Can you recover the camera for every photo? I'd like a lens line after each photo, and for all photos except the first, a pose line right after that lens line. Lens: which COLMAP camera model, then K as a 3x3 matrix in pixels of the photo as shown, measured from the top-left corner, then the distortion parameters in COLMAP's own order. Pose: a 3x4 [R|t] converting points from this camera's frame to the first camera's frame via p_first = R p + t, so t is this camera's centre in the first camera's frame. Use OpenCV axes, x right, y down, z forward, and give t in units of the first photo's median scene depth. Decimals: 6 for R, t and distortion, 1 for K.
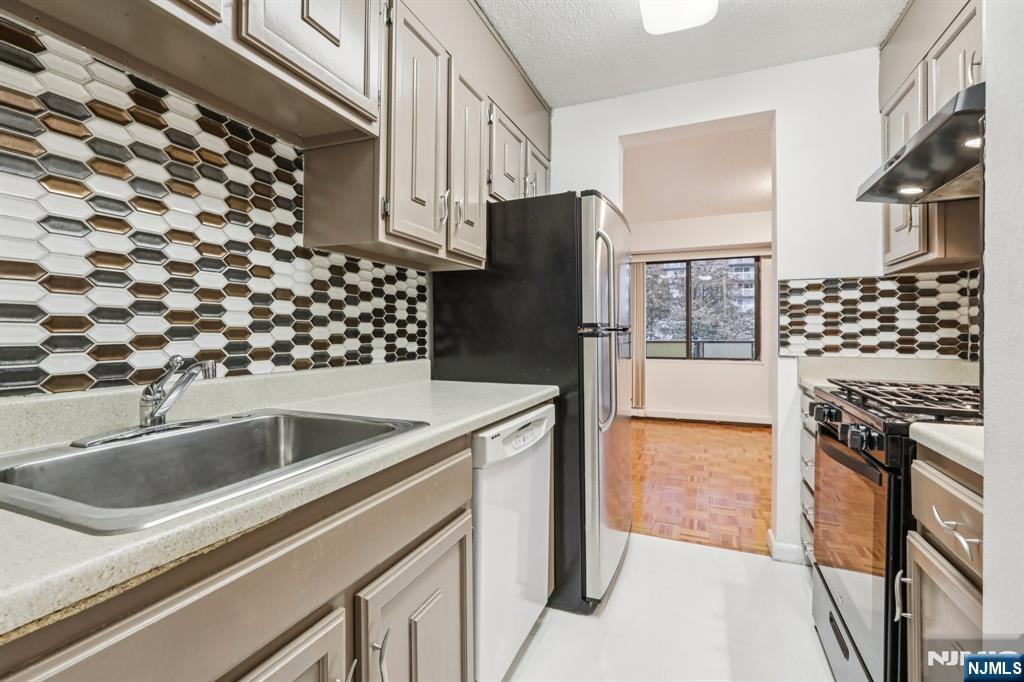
lens RADIAL K [[465.1, 0, 511.9], [0, 465.1, 331.3], [0, 0, 1]] dist [0.000603, 0.000532]
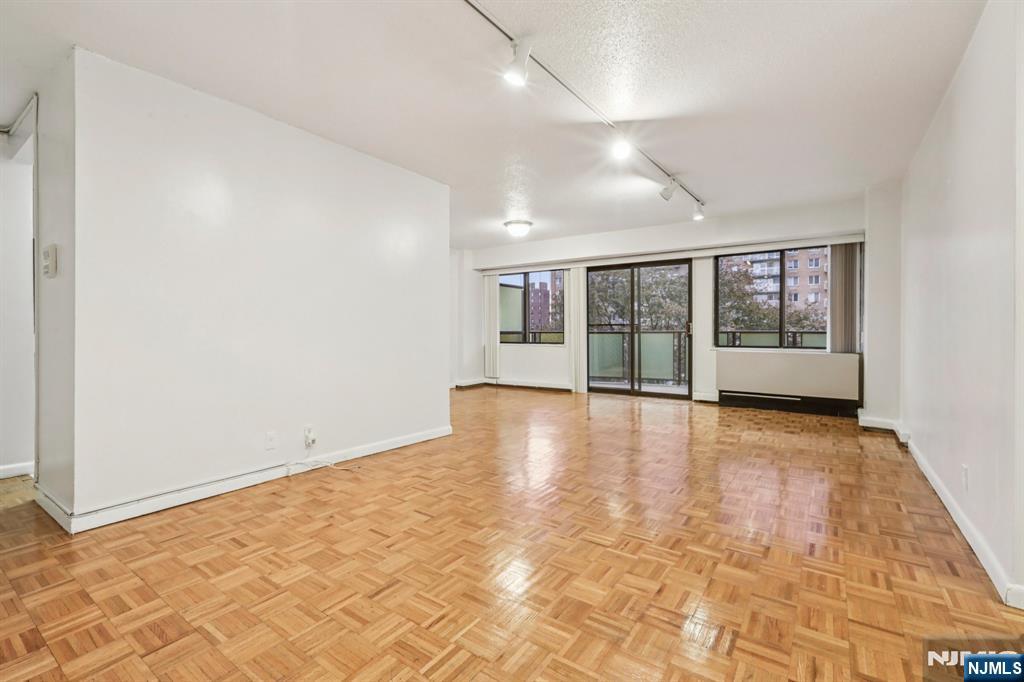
lens RADIAL K [[465.1, 0, 511.9], [0, 465.1, 331.3], [0, 0, 1]] dist [0.000603, 0.000532]
pose [[0.978075, 0.000158, -0.208254, 0.623374], [0.001552, 0.999966, 0.008050, 0.011918], [0.208248, -0.008197, 0.978042, -0.370089]]
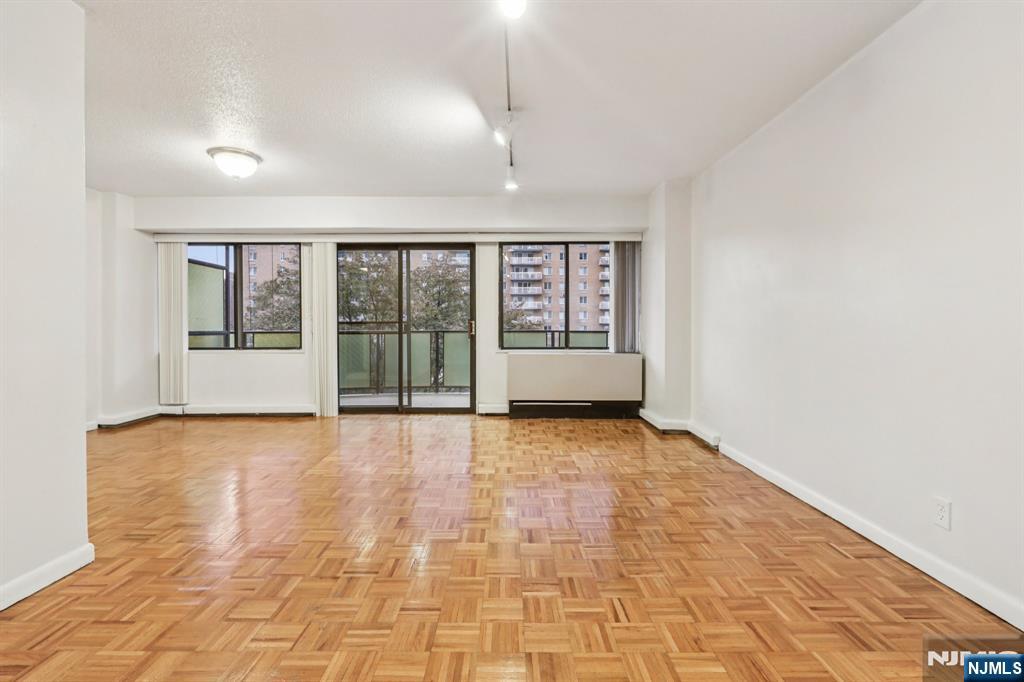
lens RADIAL K [[465.1, 0, 511.9], [0, 465.1, 331.3], [0, 0, 1]] dist [0.000603, 0.000532]
pose [[0.919718, -0.002642, 0.392570, 0.516983], [-0.001972, 0.999934, 0.011350, 0.011535], [-0.392574, -0.011213, 0.919652, -0.078350]]
